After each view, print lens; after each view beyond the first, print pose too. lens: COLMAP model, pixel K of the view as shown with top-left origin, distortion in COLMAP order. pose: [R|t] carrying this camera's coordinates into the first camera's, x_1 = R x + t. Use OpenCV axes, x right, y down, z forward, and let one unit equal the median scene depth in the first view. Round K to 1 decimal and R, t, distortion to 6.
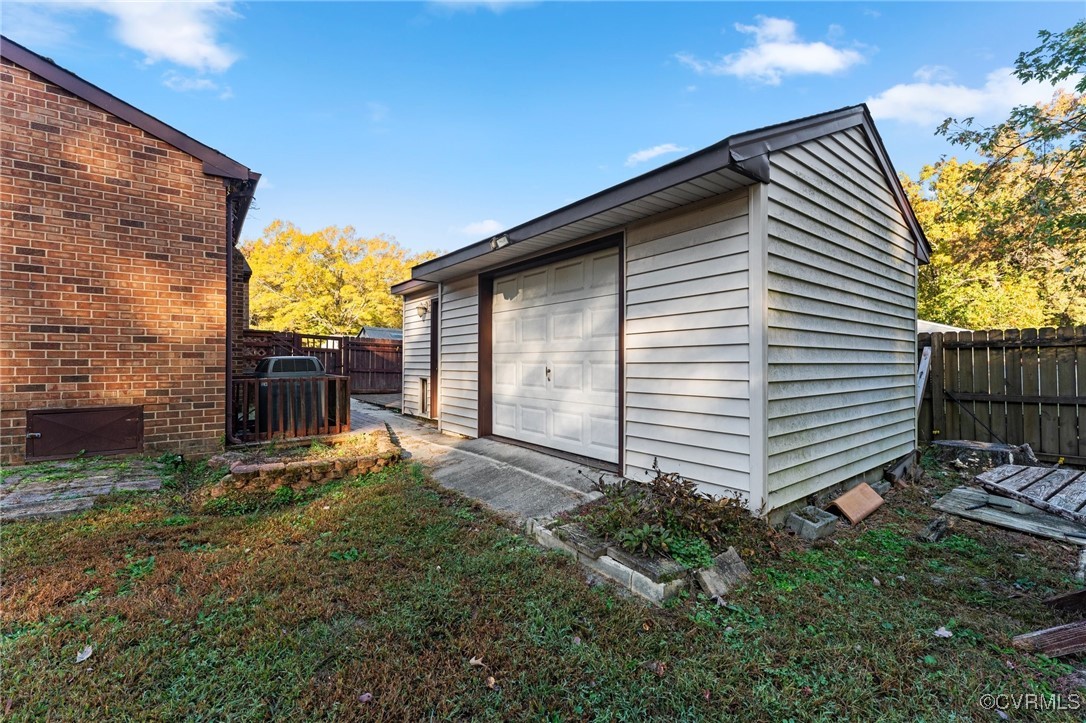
lens RADIAL K [[452.0, 0, 531.2], [0, 452.0, 363.2], [0, 0, 1]] dist [0.000530, 0.000141]
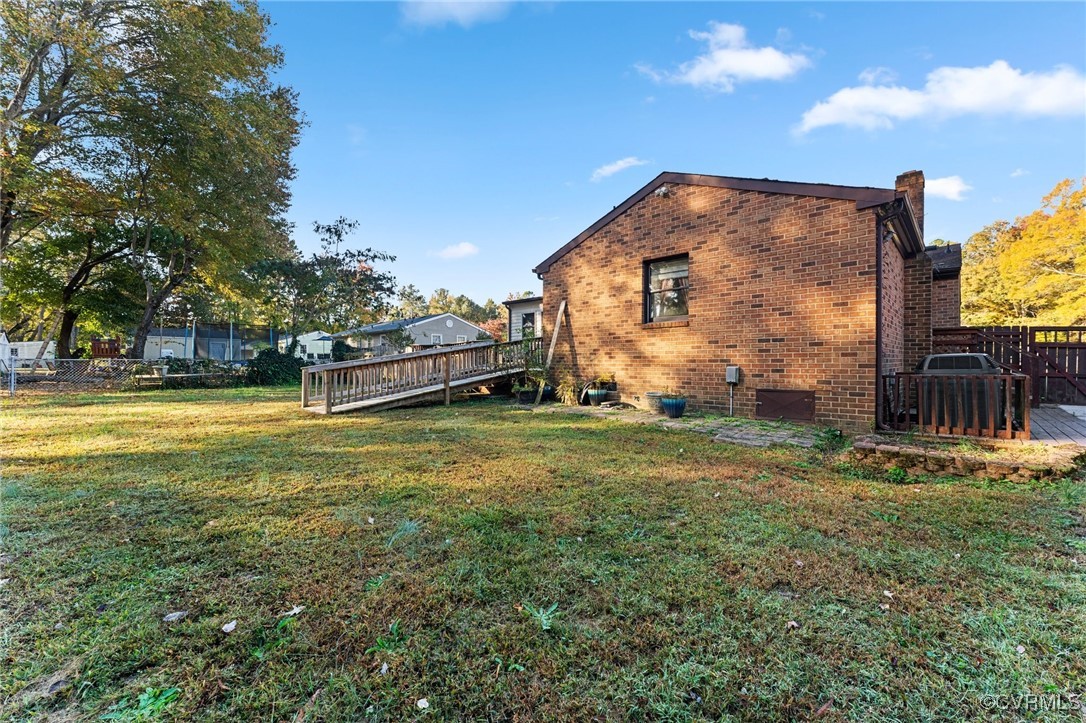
lens RADIAL K [[452.0, 0, 531.2], [0, 452.0, 363.2], [0, 0, 1]] dist [0.000530, 0.000141]
pose [[0.128305, -0.000823, -0.991734, 0.436161], [-0.000796, 0.999999, -0.000933, 0.009338], [0.991734, 0.000910, 0.128304, -0.063148]]
